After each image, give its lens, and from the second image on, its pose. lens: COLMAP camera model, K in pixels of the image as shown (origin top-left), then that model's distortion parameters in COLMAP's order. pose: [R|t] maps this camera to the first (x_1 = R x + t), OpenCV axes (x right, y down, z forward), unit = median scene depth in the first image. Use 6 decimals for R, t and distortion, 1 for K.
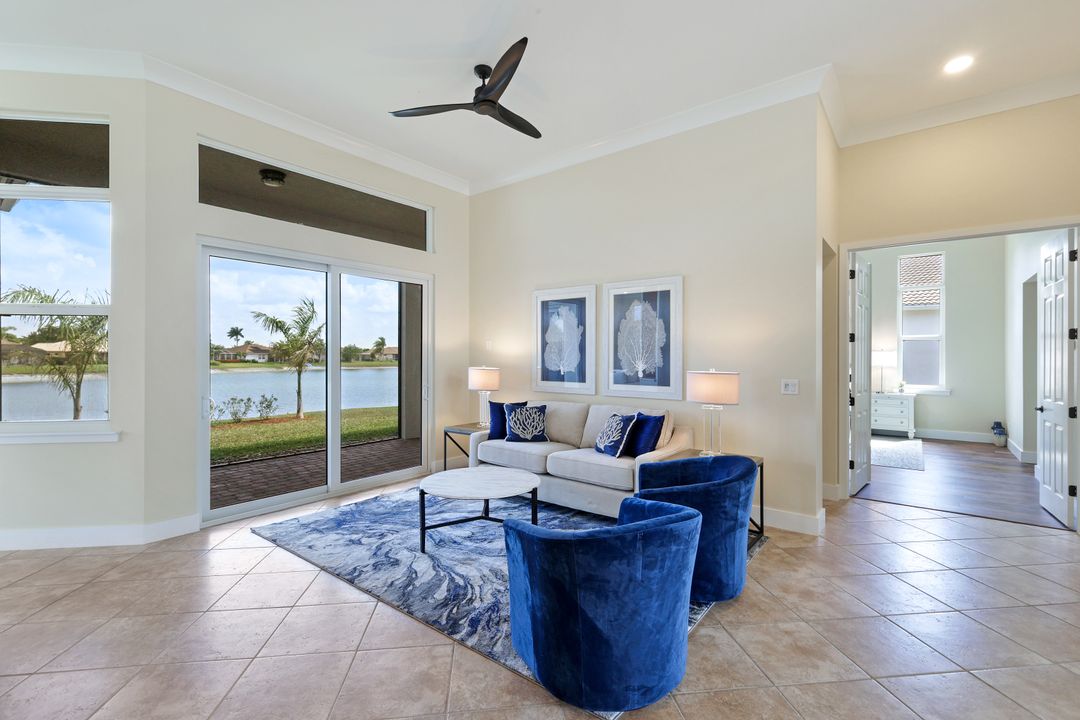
lens RADIAL K [[485.0, 0, 542.0], [0, 485.0, 363.5], [0, 0, 1]] dist [0.001289, -0.000513]
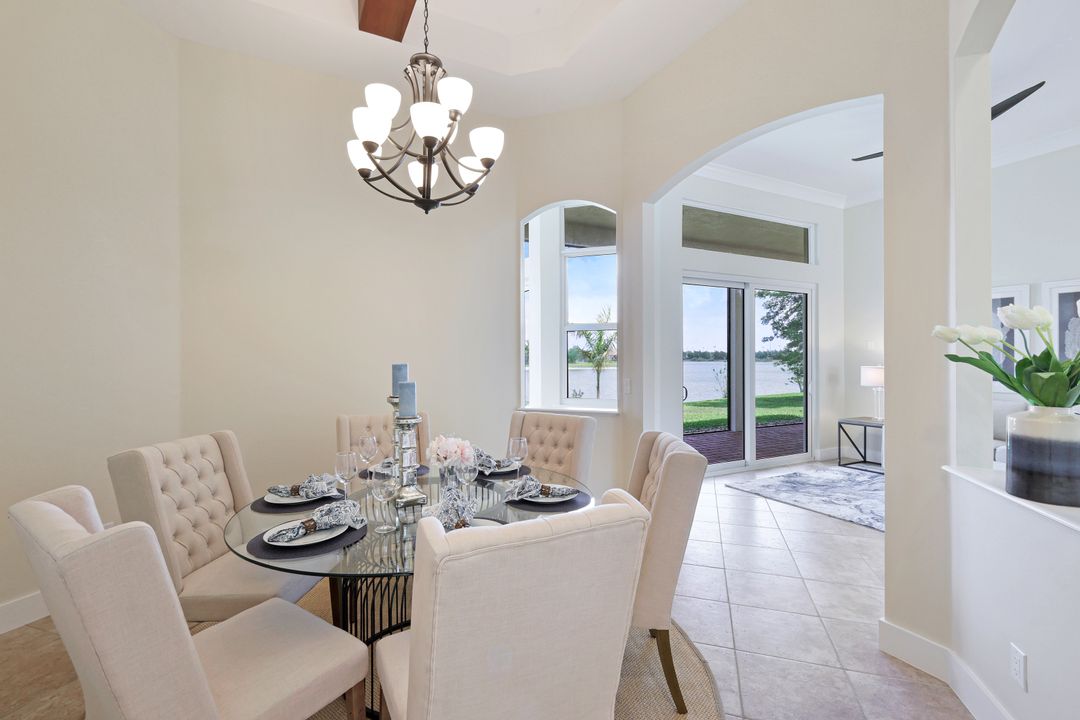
lens RADIAL K [[485.0, 0, 539.5], [0, 485.0, 359.3], [0, 0, 1]] dist [0.001289, -0.000513]
pose [[0.906276, -0.001860, -0.422683, -0.406624], [-0.003113, 0.999934, -0.011074, 0.008249], [0.422675, 0.011352, 0.906210, -0.359835]]
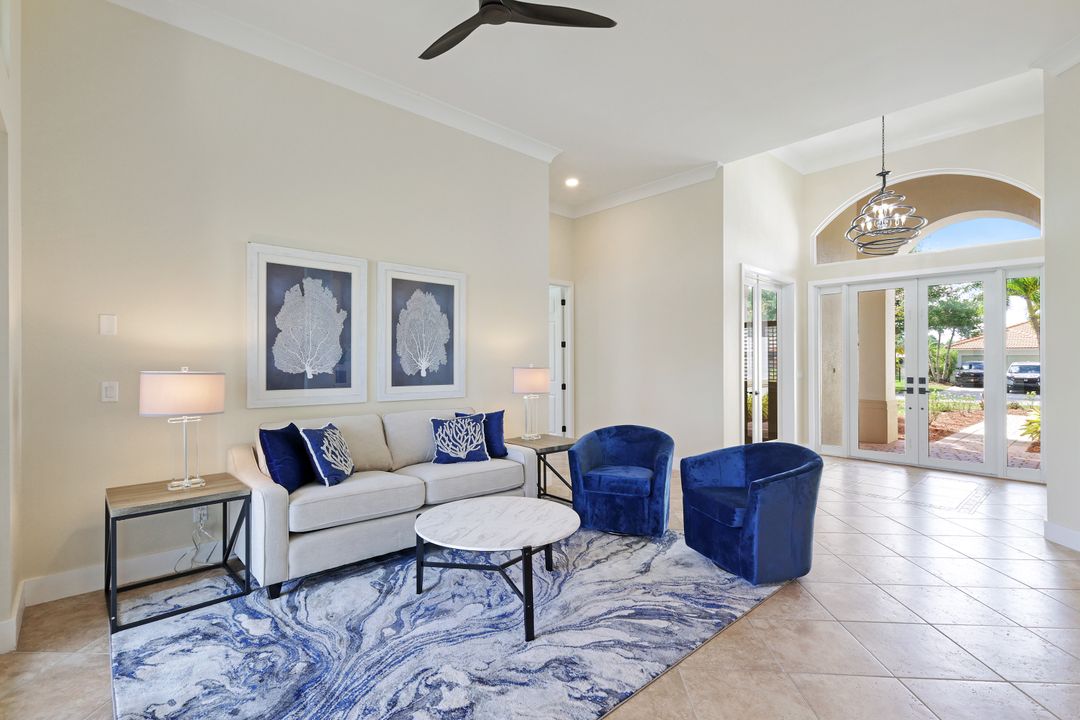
lens RADIAL K [[502.5, 0, 541.3], [0, 502.5, 361.4], [0, 0, 1]] dist [-0.004887, 0.001371]
pose [[0.163805, 0.000662, 0.986493, -0.666234], [0.011615, 0.999929, -0.002600, 0.005356], [-0.986424, 0.011884, 0.163785, 0.624345]]
